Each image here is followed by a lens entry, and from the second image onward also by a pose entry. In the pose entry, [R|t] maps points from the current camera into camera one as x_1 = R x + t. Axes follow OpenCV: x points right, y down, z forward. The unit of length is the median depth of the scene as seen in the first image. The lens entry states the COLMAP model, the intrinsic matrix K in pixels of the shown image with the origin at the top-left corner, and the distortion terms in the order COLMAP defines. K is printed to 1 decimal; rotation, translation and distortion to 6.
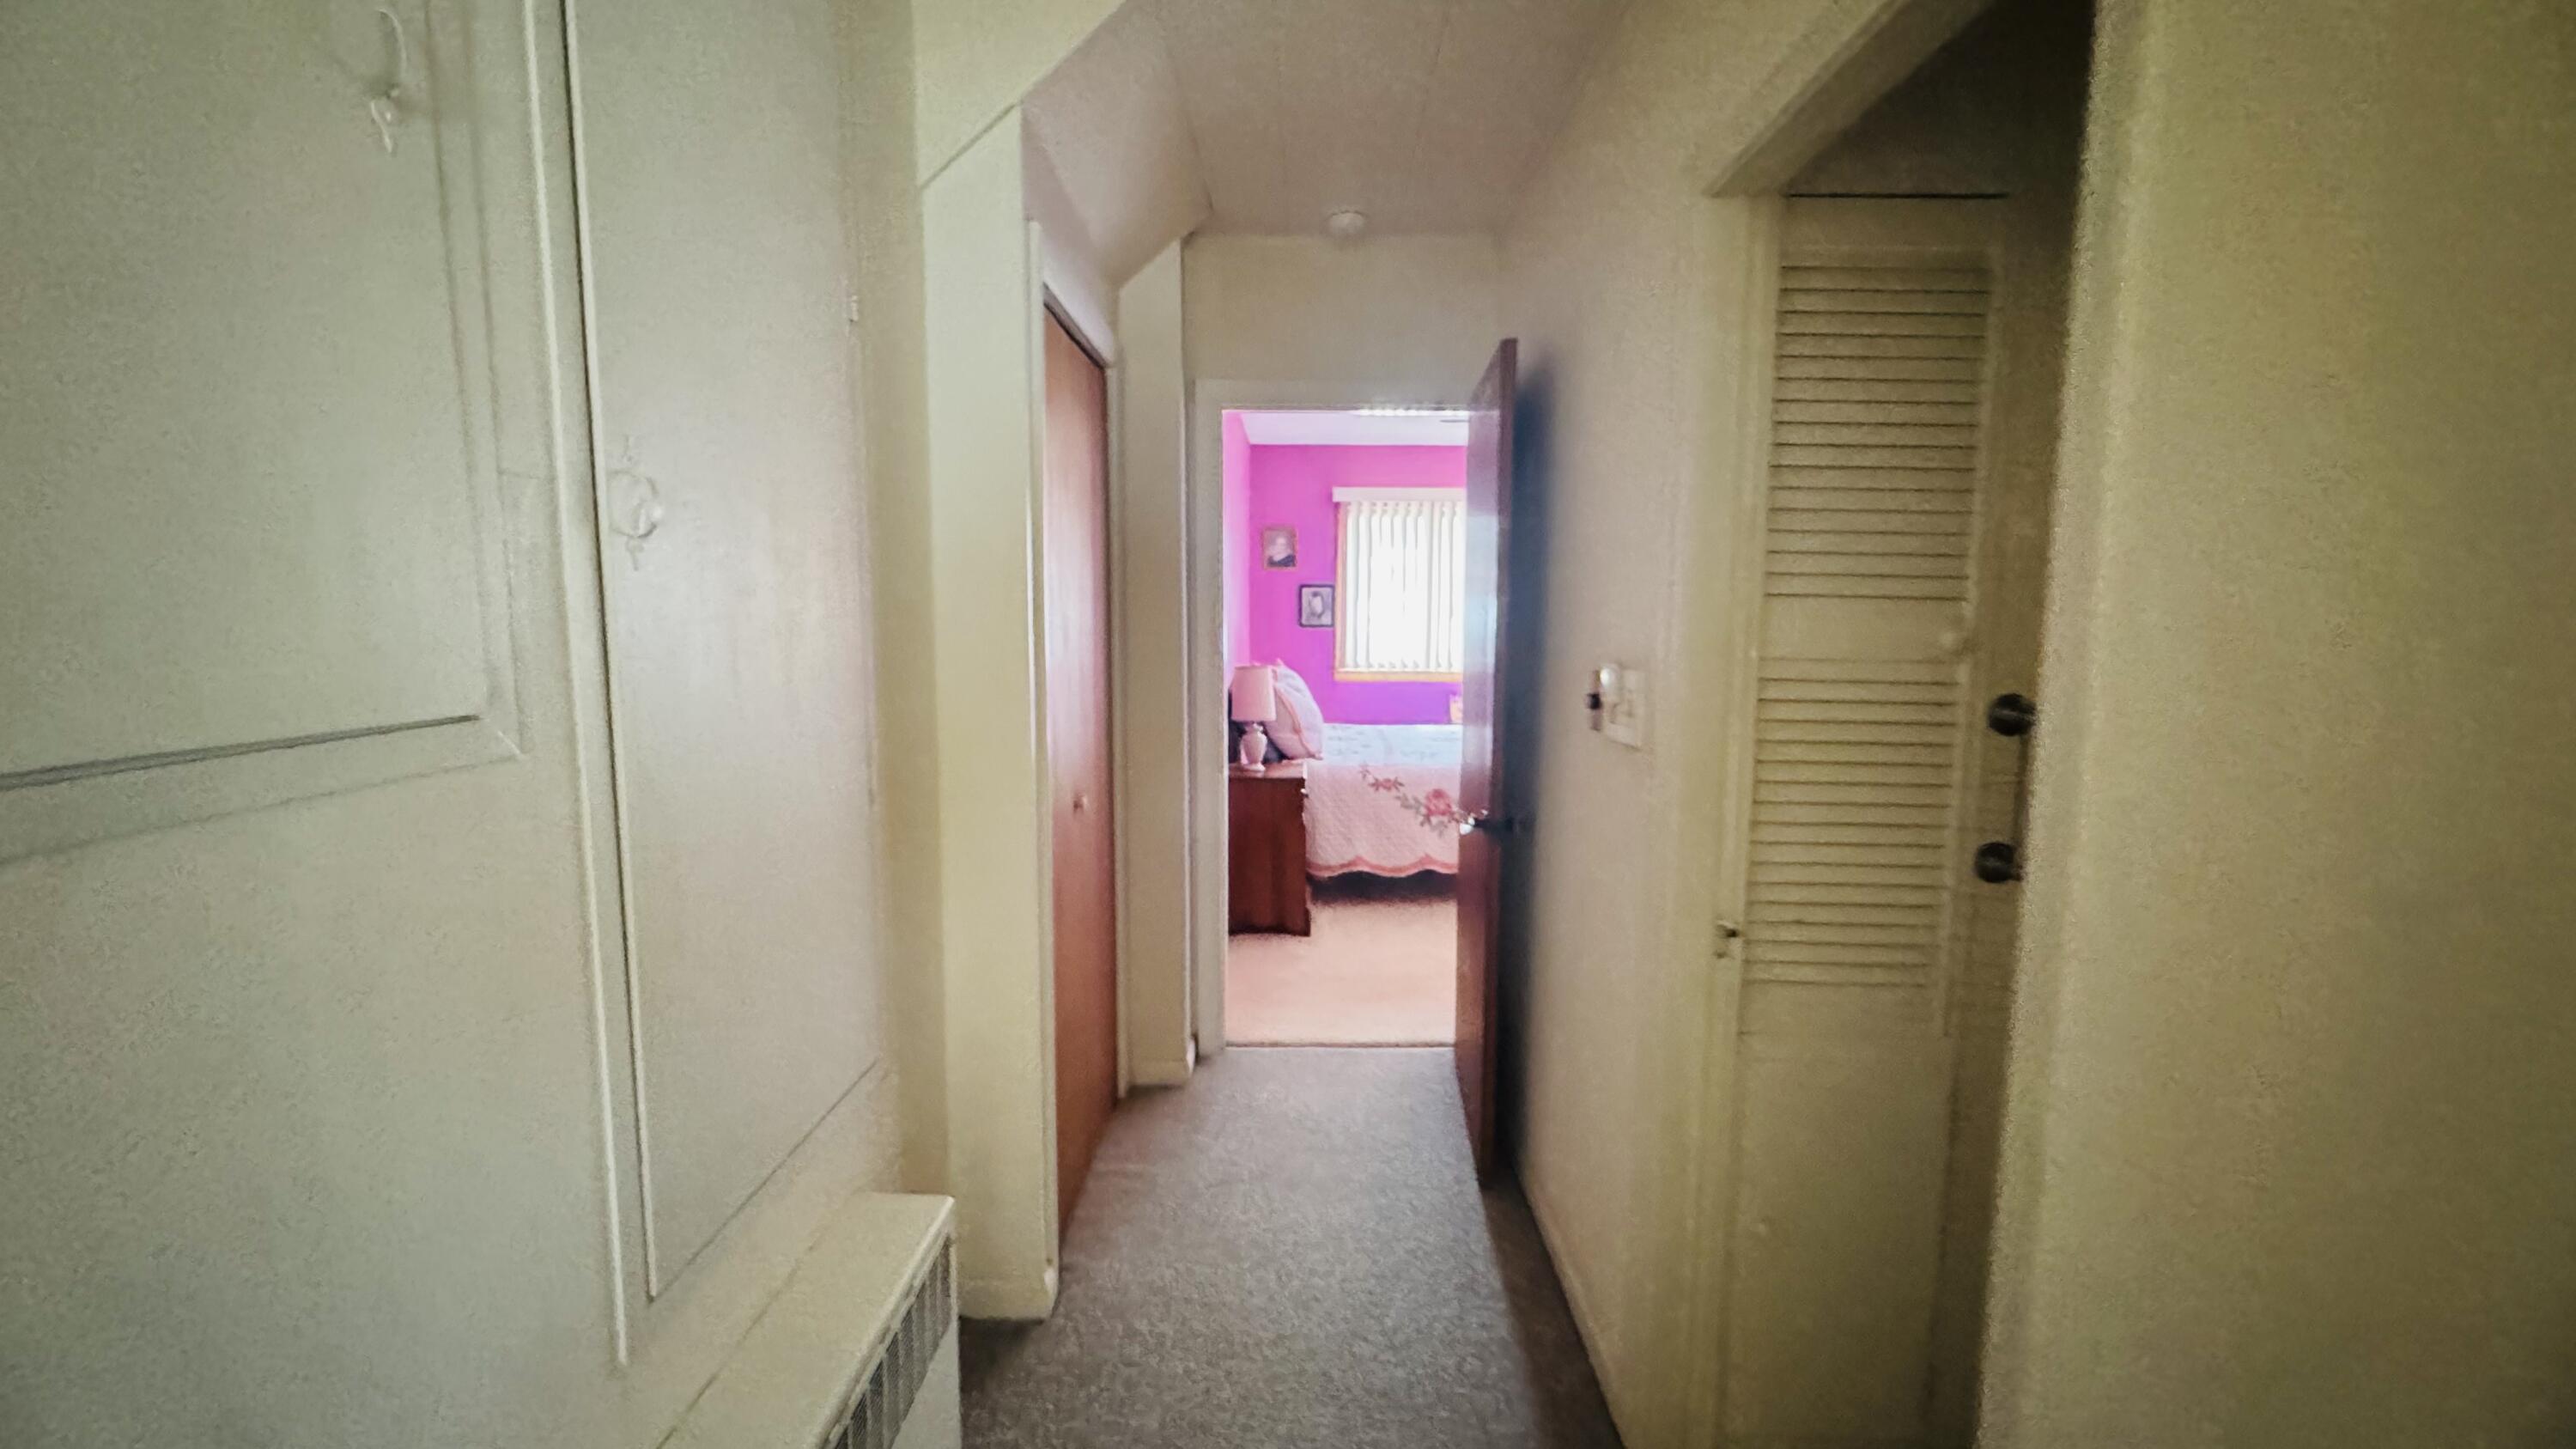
lens RADIAL K [[1029.0, 0, 1280.3], [0, 1029.0, 720.6], [0, 0, 1]] dist [-0.002224, 0.000214]
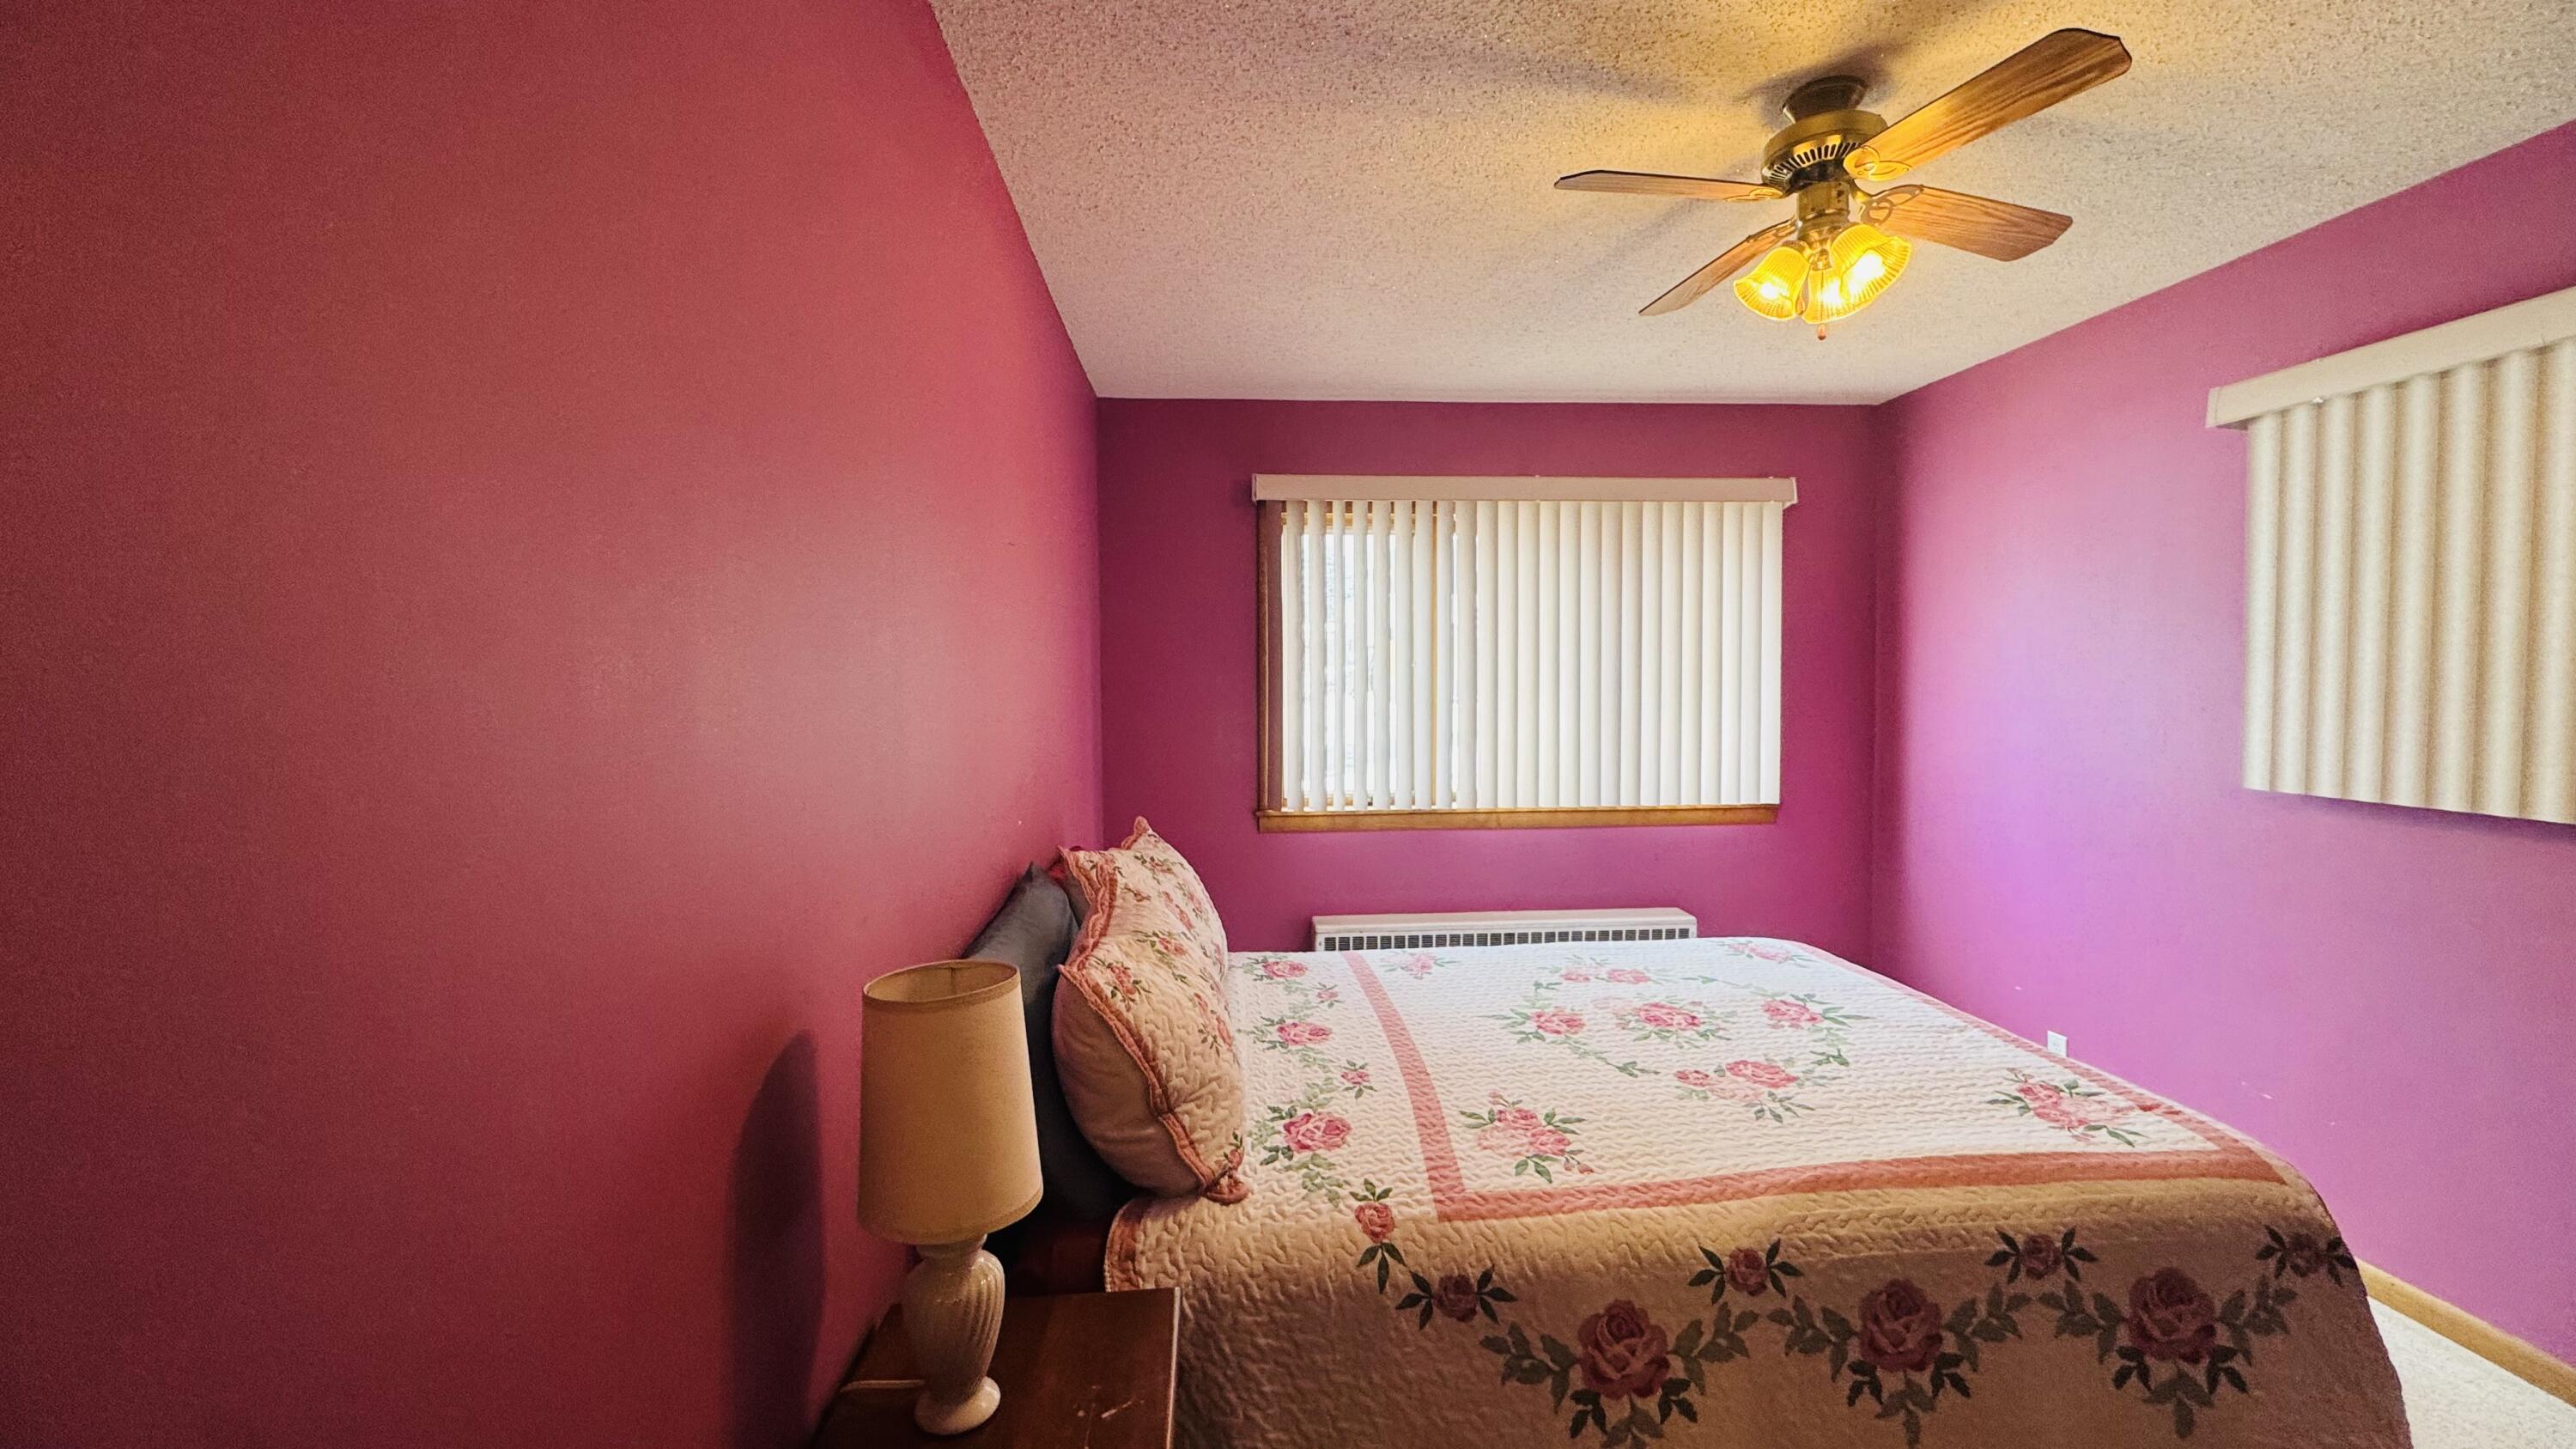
lens RADIAL K [[1029.0, 0, 1290.9], [0, 1029.0, 720.7], [0, 0, 1]] dist [-0.002224, 0.000214]
pose [[0.996155, -0.019328, 0.085449, 0.022761], [0.025616, 0.996995, -0.073106, -0.059619], [-0.083779, 0.075014, 0.993657, 0.478772]]
